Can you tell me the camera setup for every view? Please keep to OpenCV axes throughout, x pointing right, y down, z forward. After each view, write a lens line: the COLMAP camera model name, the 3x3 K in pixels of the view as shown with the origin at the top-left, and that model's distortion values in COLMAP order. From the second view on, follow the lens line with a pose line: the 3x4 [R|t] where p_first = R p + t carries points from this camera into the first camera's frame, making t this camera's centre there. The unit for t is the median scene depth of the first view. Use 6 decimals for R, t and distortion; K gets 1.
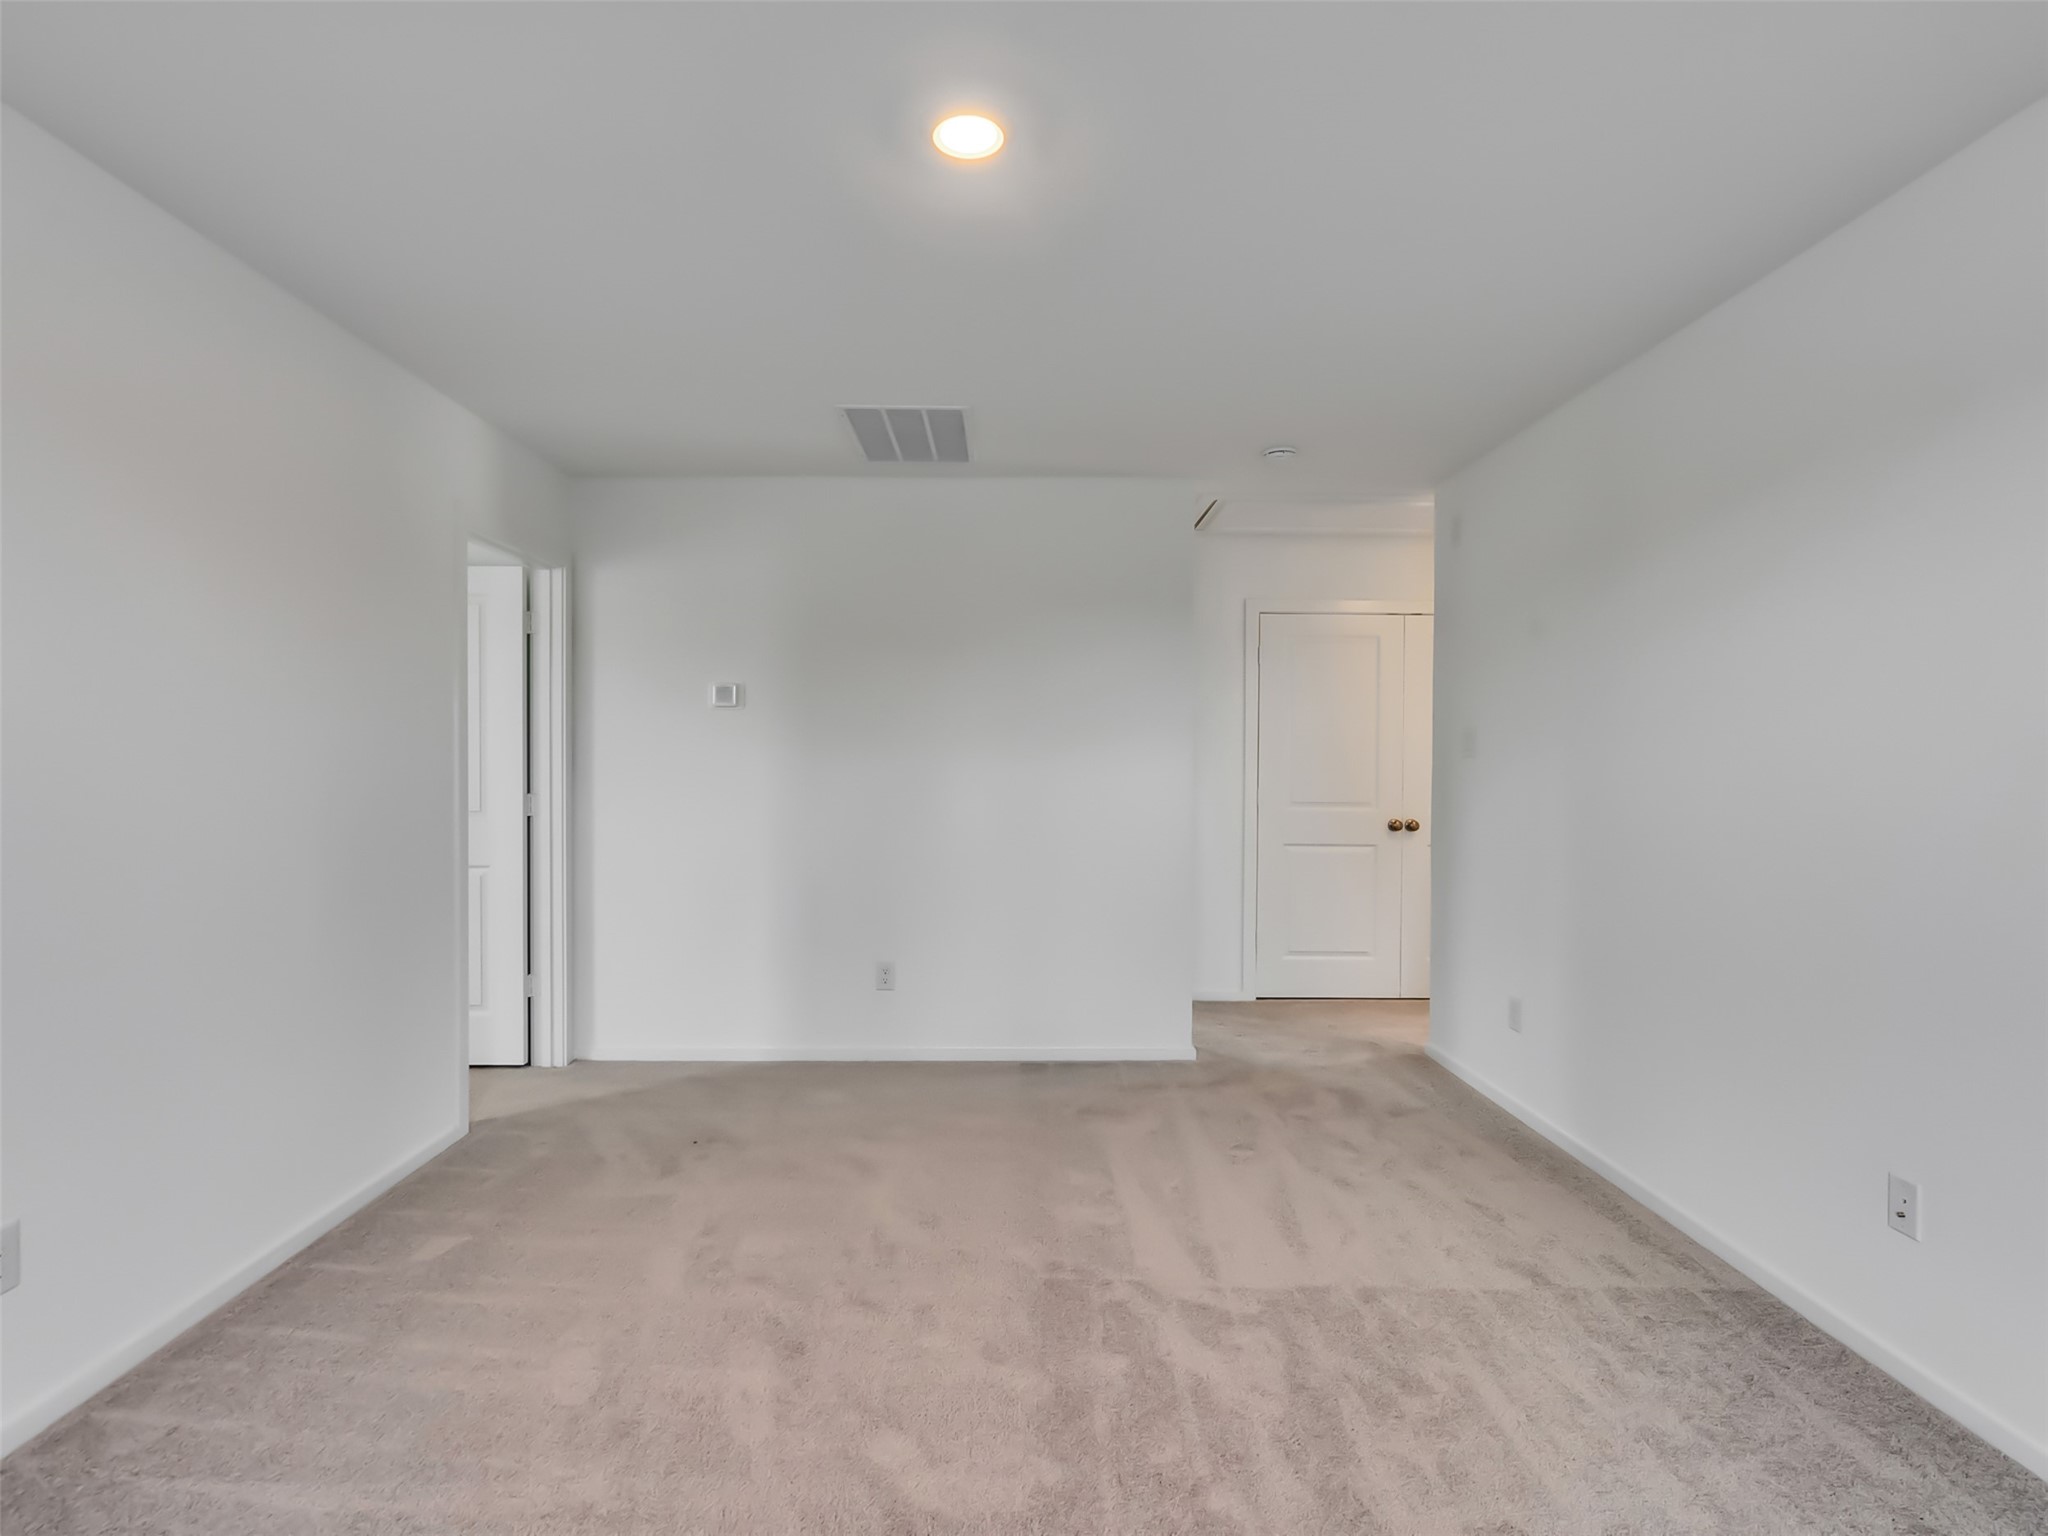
lens RADIAL K [[1048.7, 0, 1006.7], [0, 1048.7, 767.2], [0, 0, 1]] dist [-0.001580, 0.000935]
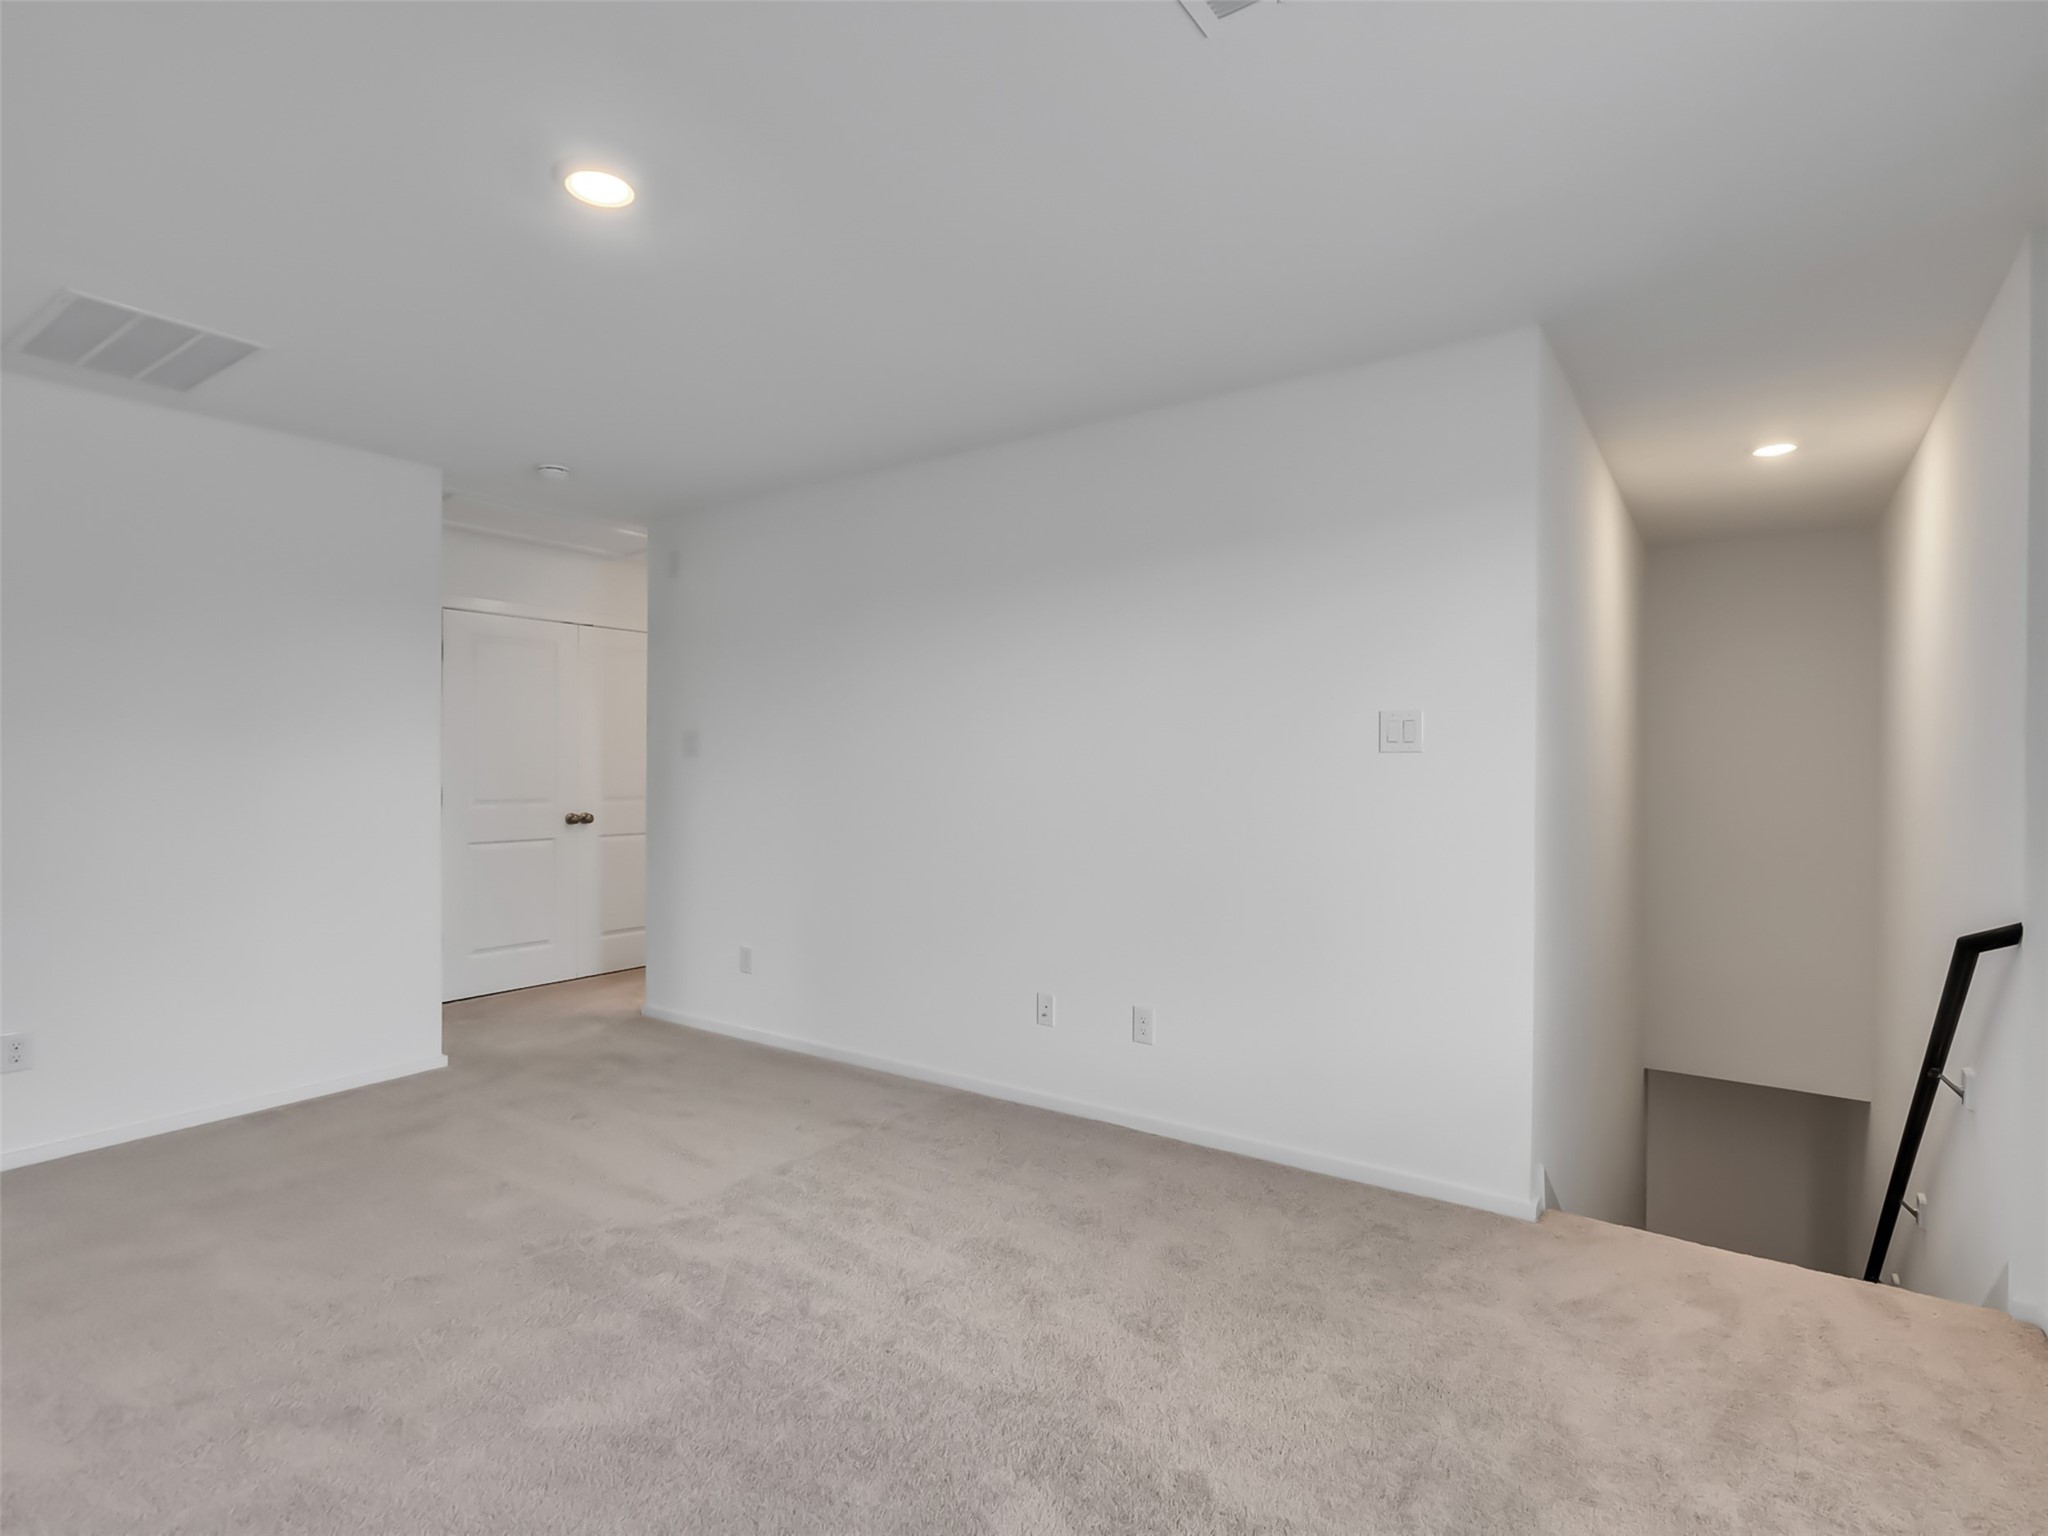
lens RADIAL K [[1048.7, 0, 1006.7], [0, 1048.7, 767.2], [0, 0, 1]] dist [-0.001580, 0.000935]
pose [[0.585921, -0.008136, 0.810327, -0.526491], [0.006848, 0.999964, 0.005088, -0.000156], [-0.810339, 0.002568, 0.585956, 0.011969]]
